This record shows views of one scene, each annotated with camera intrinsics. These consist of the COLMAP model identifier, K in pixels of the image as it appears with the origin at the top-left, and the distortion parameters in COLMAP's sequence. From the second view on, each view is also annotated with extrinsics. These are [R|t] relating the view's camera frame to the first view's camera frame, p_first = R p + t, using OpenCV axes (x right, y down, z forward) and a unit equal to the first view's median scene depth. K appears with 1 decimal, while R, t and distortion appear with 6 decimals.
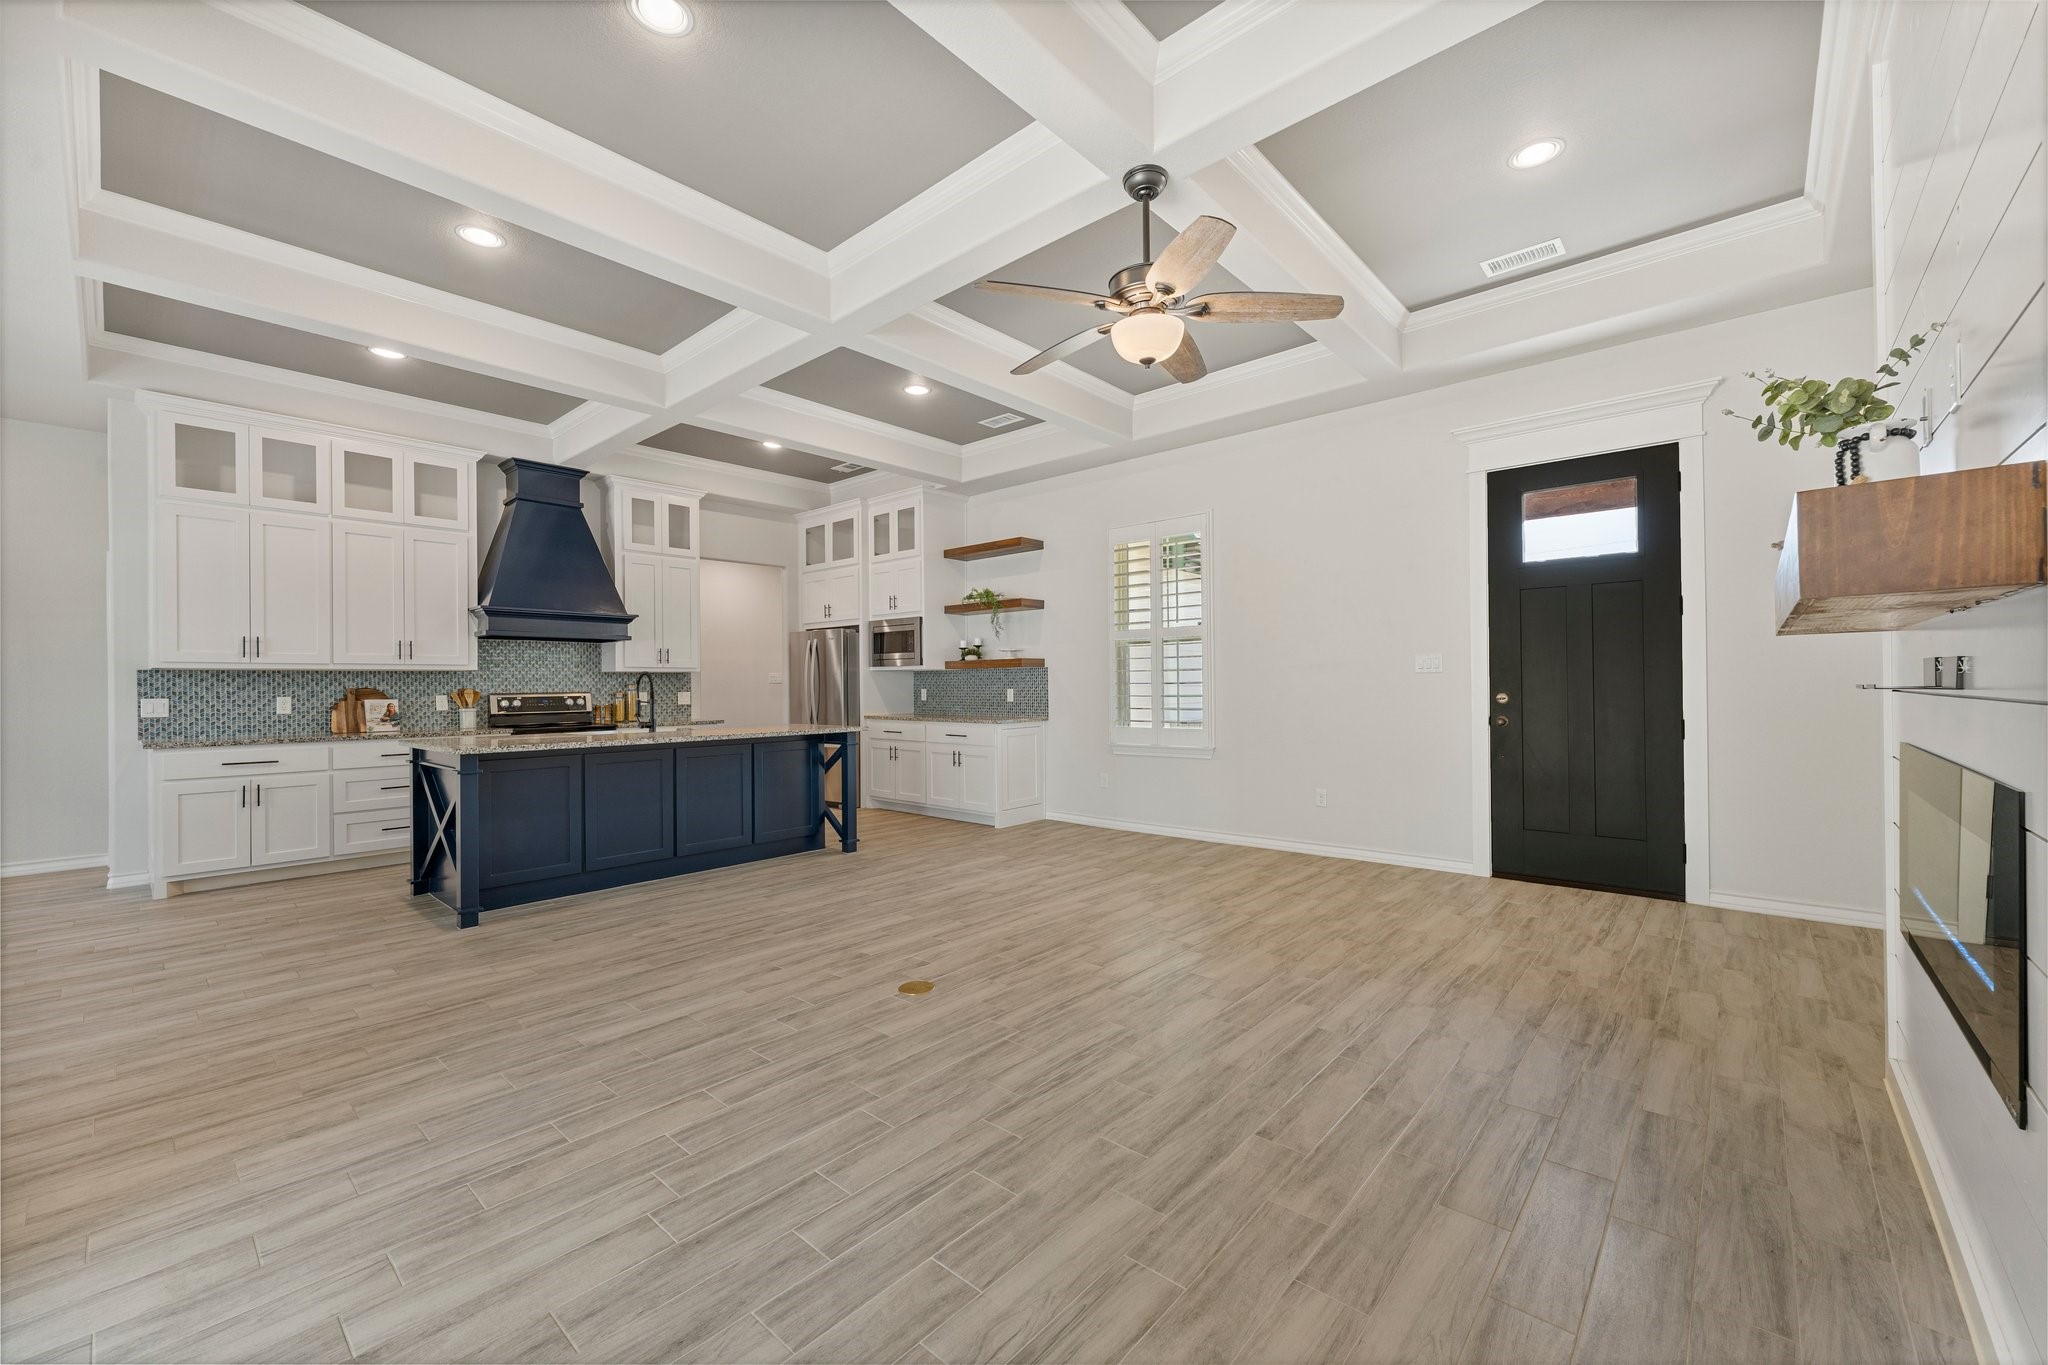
lens RADIAL K [[812.5, 0, 1025.1], [0, 812.5, 682.6], [0, 0, 1]] dist [0.001901, 0.000425]
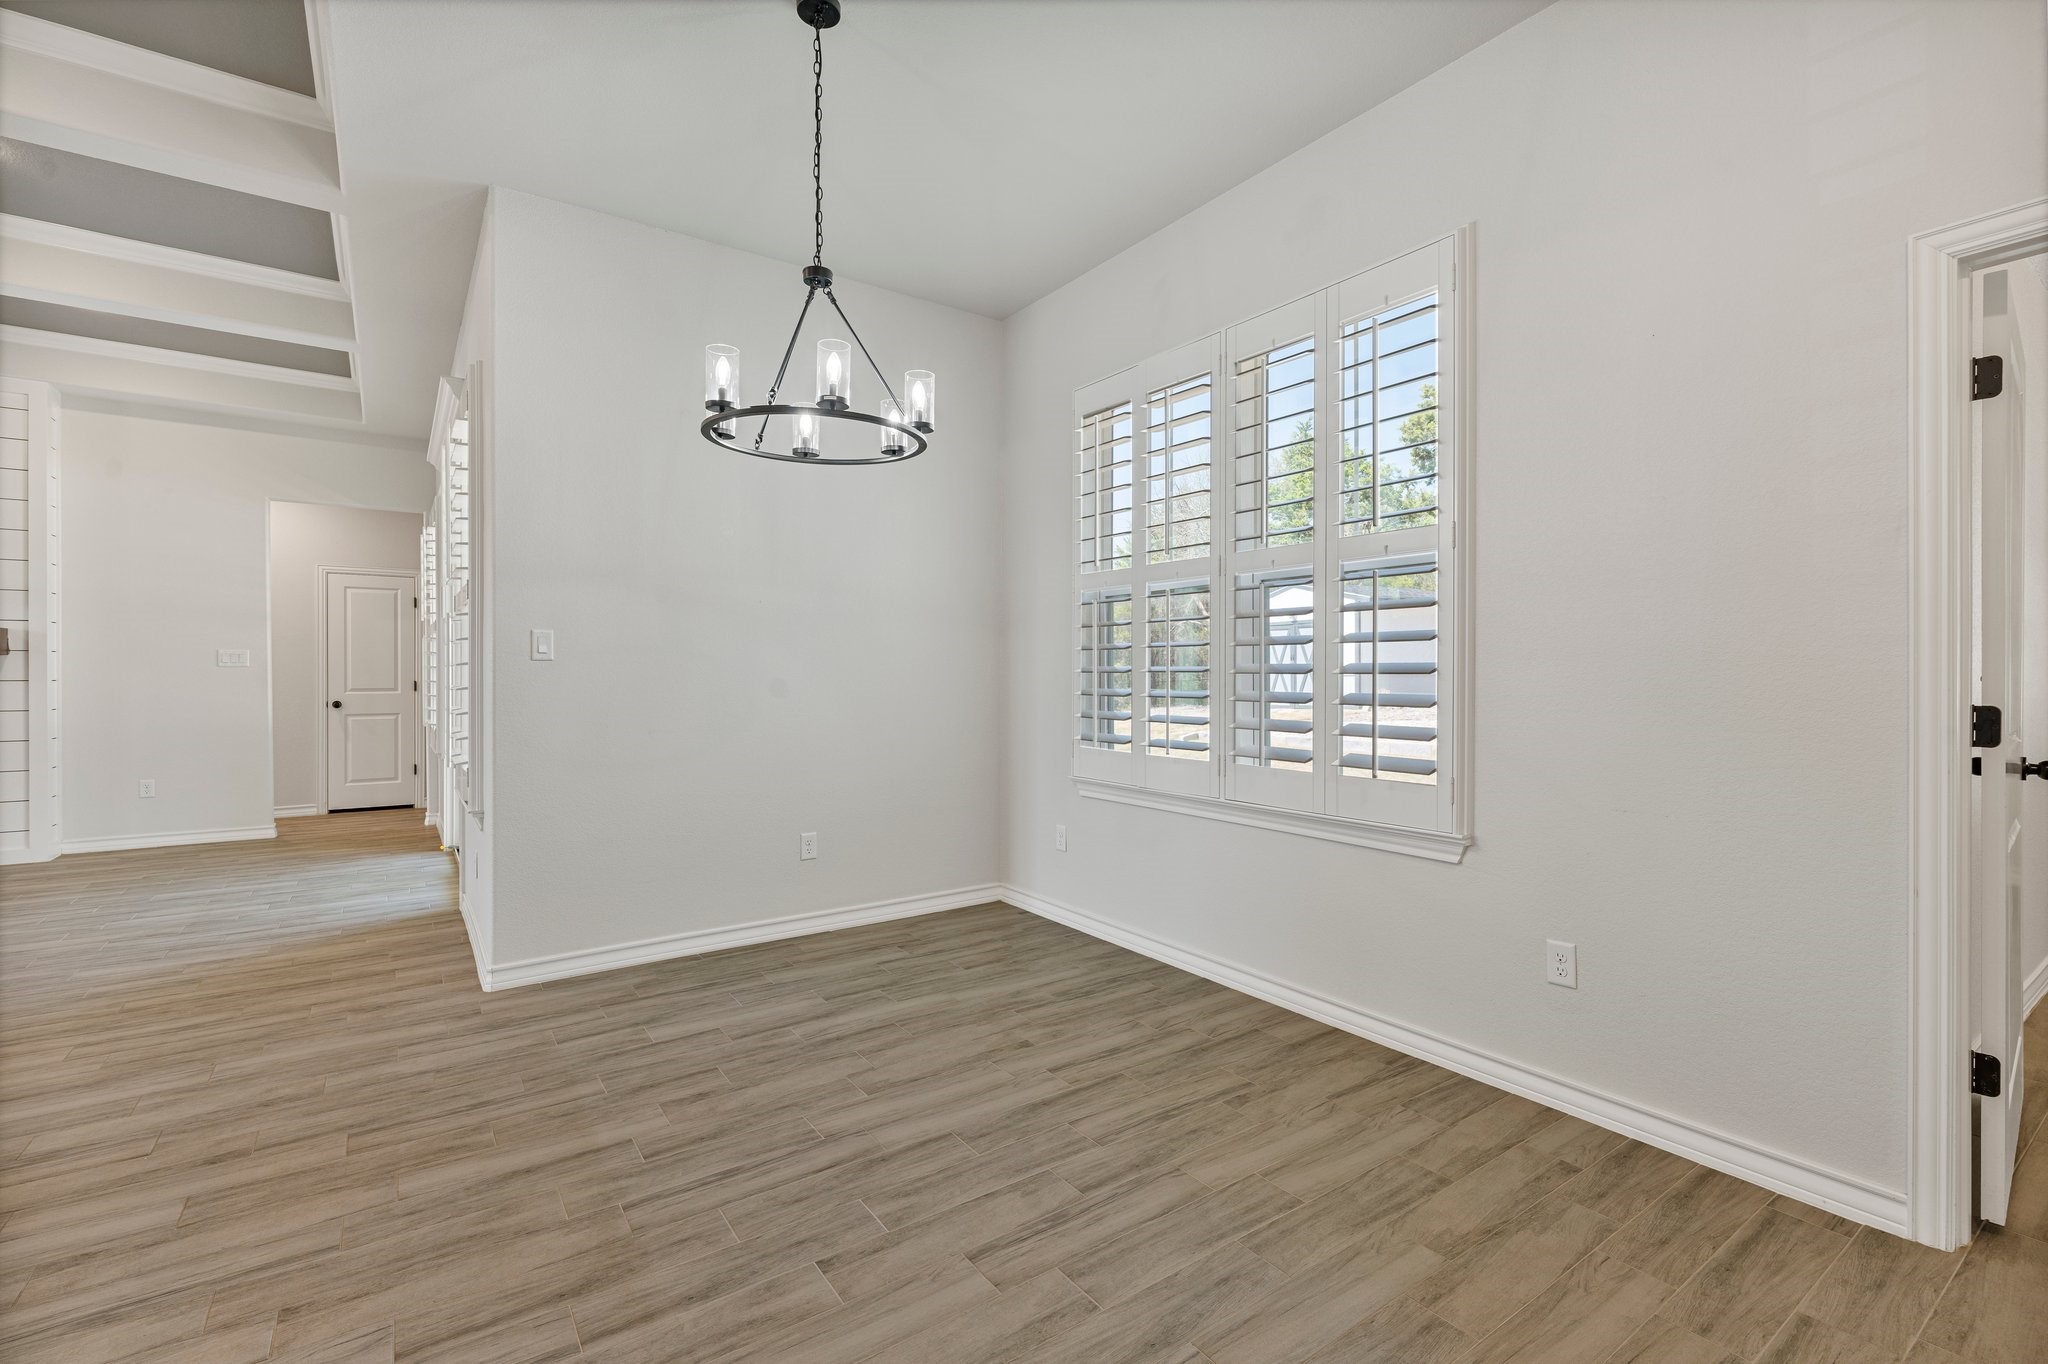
lens RADIAL K [[887.6, 0, 1027.7], [0, 887.6, 673.0], [0, 0, 1]] dist [-0.000464, -0.000119]
pose [[-0.975599, 0.010248, 0.219322, -1.238135], [0.009023, 0.999938, -0.006588, 0.015342], [-0.219376, -0.004448, -0.975630, 1.041199]]
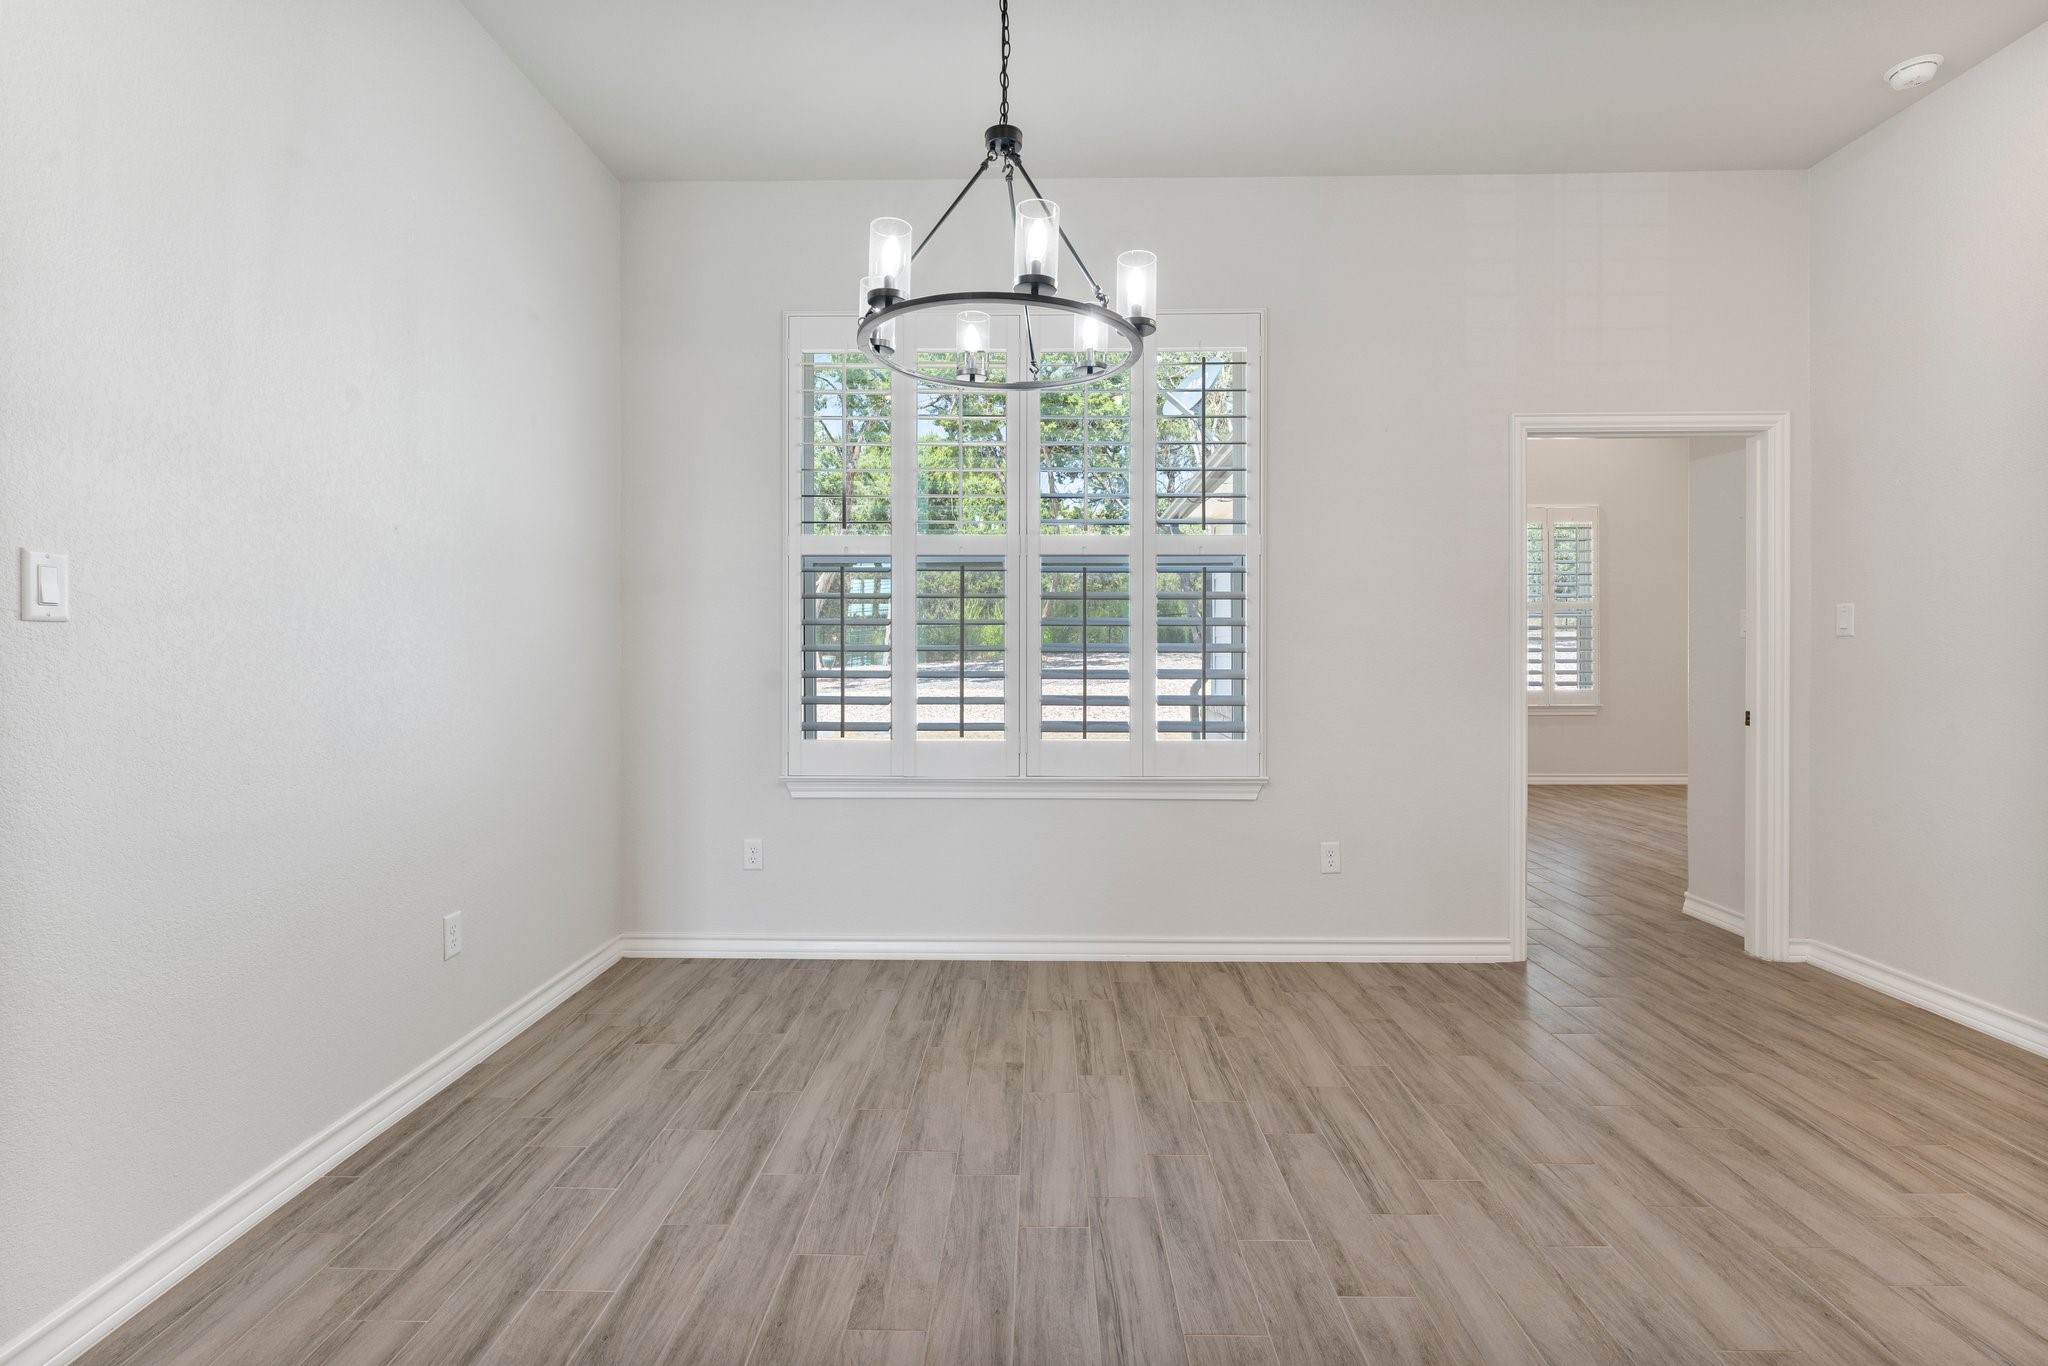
lens RADIAL K [[942.7, 0, 1024.0], [0, 942.7, 683.0], [0, 0, 1]] dist [-0.001247, -0.000128]
pose [[-0.754859, 0.028977, -0.655247, -0.752716], [0.010487, 0.999429, 0.032116, 0.014934], [0.655803, 0.017372, -0.754732, 0.883893]]
